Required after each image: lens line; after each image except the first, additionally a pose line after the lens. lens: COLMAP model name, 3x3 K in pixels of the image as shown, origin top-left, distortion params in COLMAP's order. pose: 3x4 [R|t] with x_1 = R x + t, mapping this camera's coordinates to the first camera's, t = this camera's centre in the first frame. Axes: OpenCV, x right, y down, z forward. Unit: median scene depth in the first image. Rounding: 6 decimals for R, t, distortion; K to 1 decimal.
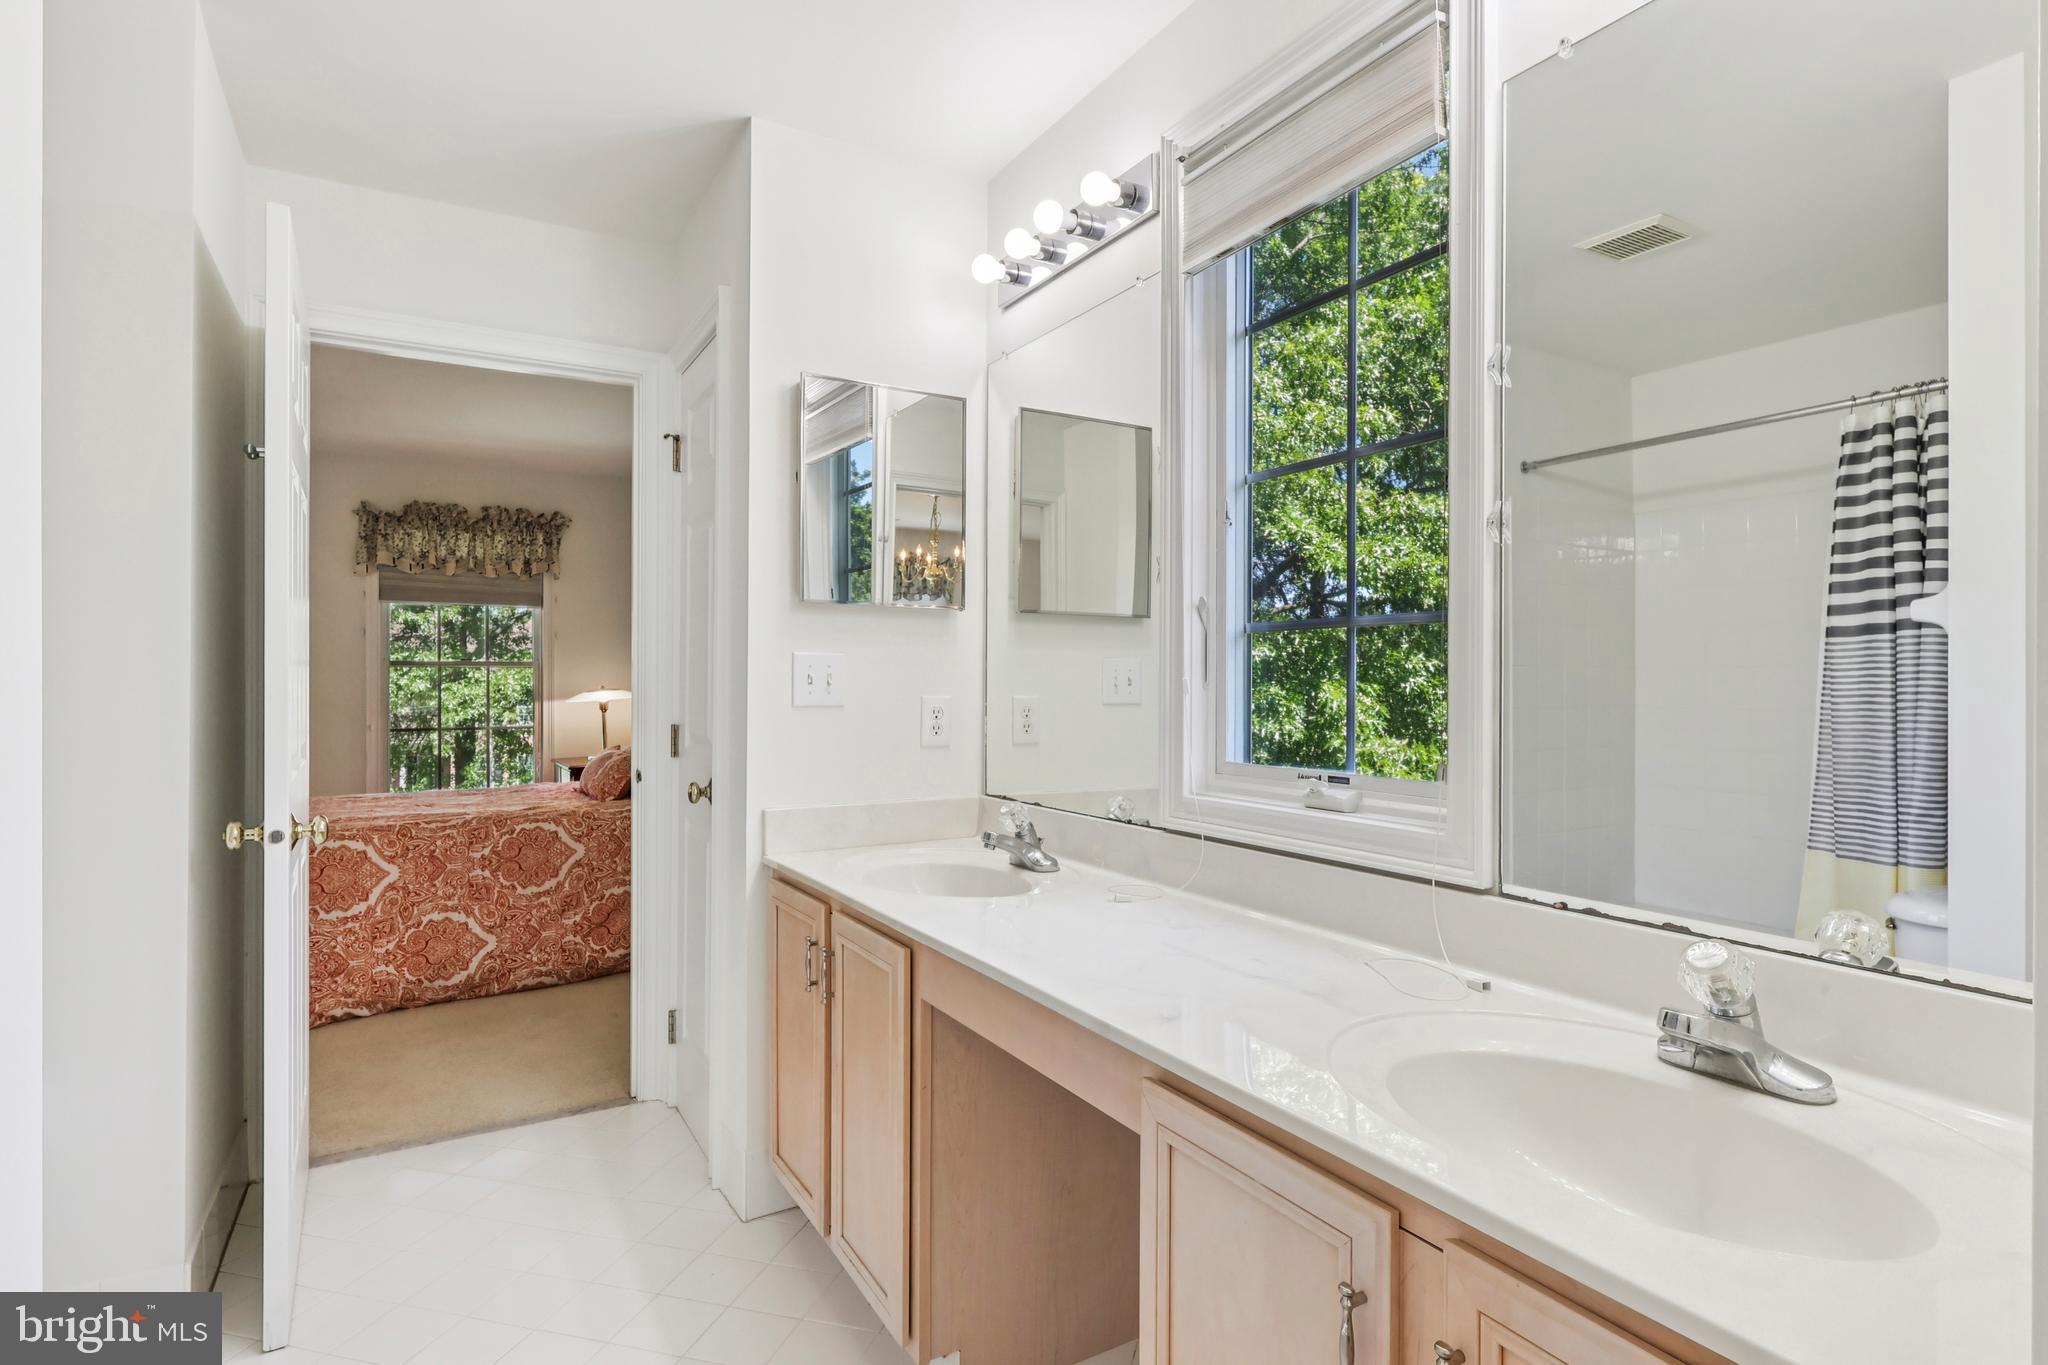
lens RADIAL K [[1049.2, 0, 1023.2], [0, 1049.2, 671.4], [0, 0, 1]] dist [-0.000273, 0.001157]
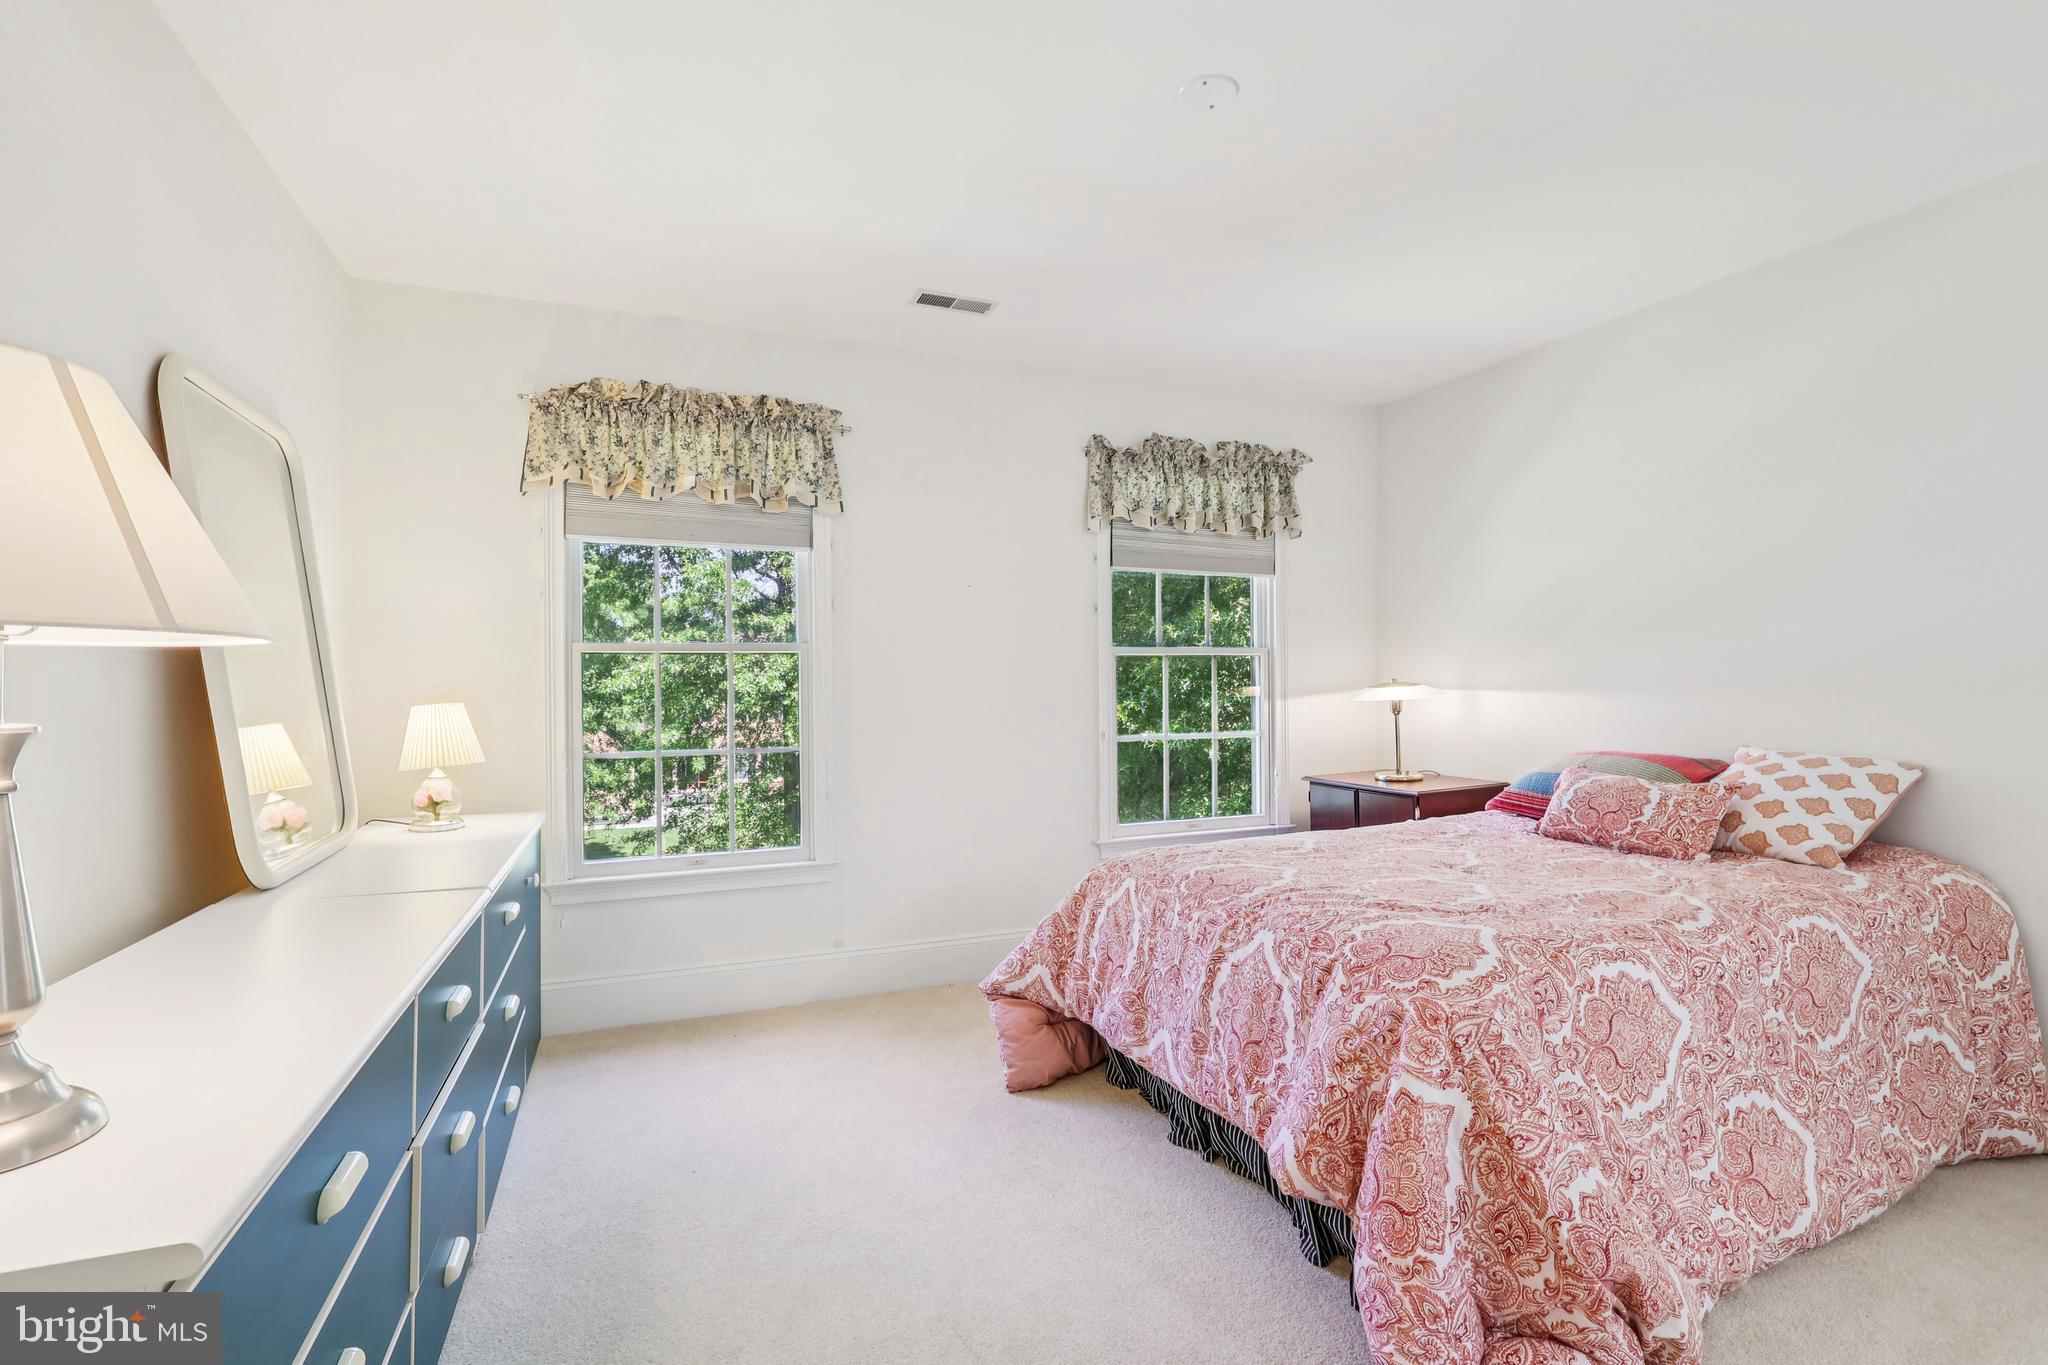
lens RADIAL K [[944.2, 0, 1031.1], [0, 944.2, 680.2], [0, 0, 1]] dist [-0.002553, -0.000220]
pose [[0.989421, -0.005327, -0.144974, -0.571412], [0.006359, 0.999958, 0.006662, 0.008910], [0.144932, -0.007514, 0.989413, 0.318978]]
